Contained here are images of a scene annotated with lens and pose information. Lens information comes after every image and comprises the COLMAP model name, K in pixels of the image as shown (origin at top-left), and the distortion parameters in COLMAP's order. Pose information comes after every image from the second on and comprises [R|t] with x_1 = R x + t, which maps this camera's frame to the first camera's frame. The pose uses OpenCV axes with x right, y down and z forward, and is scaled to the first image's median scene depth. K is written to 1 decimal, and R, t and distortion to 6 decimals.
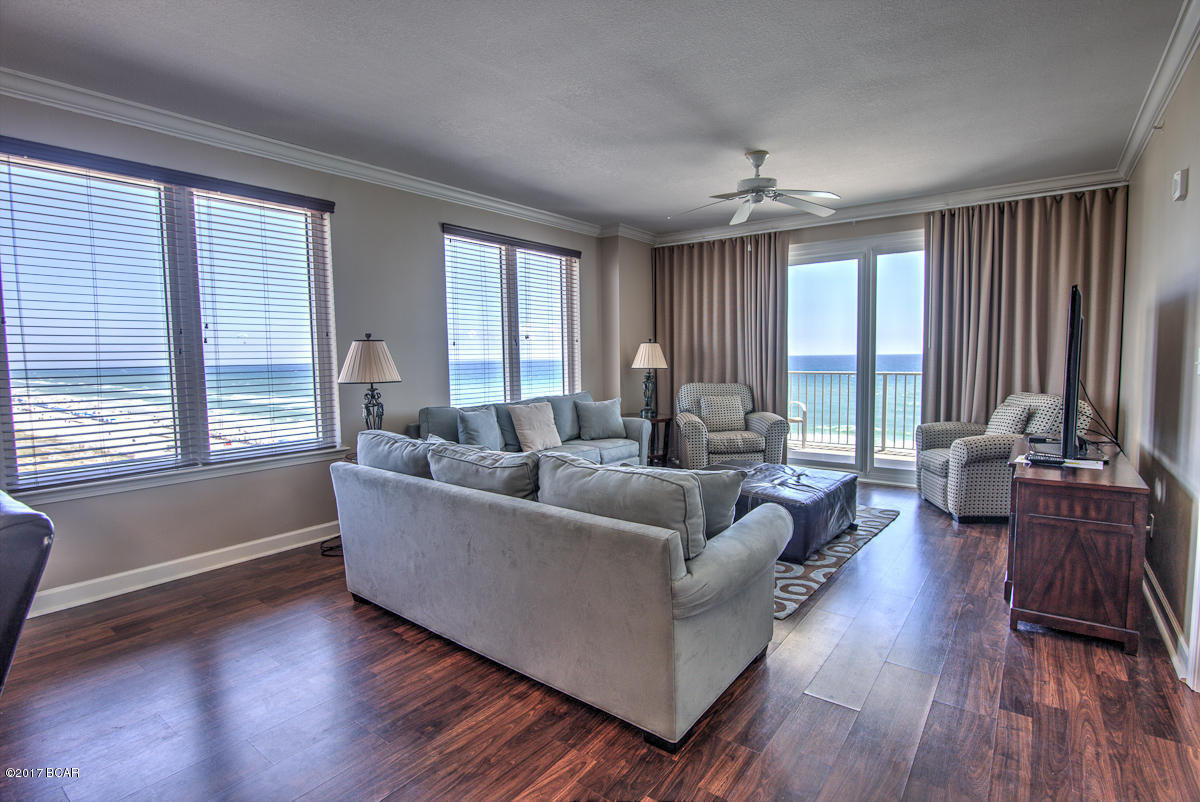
lens RADIAL K [[590.5, 0, 600.0], [0, 590.5, 401.0], [0, 0, 1]] dist [0.000346, 0.000043]
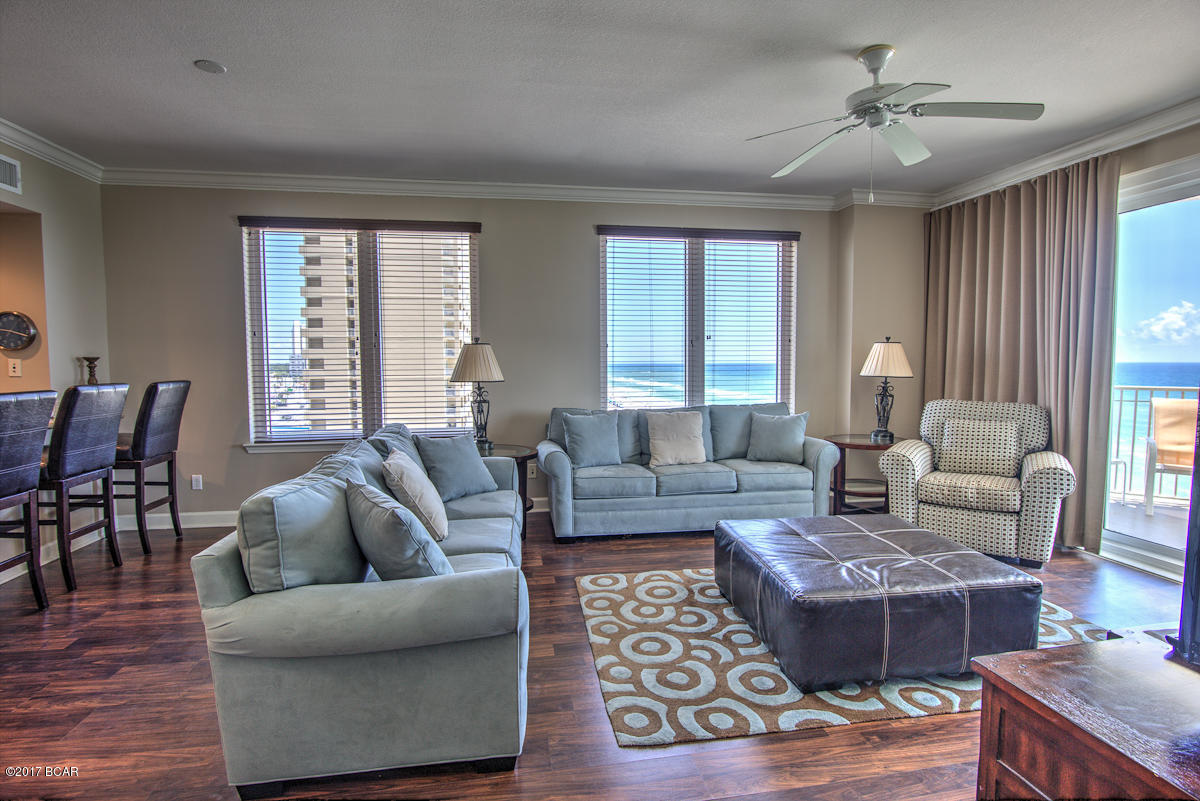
lens RADIAL K [[586.8, 0, 600.0], [0, 586.8, 400.5], [0, 0, 1]] dist [-0.021438, 0.000193]
pose [[0.724414, 0.056262, -0.687065, 0.374824], [-0.057896, 0.998108, 0.020689, -0.021921], [0.686930, 0.024791, 0.726301, 0.247567]]
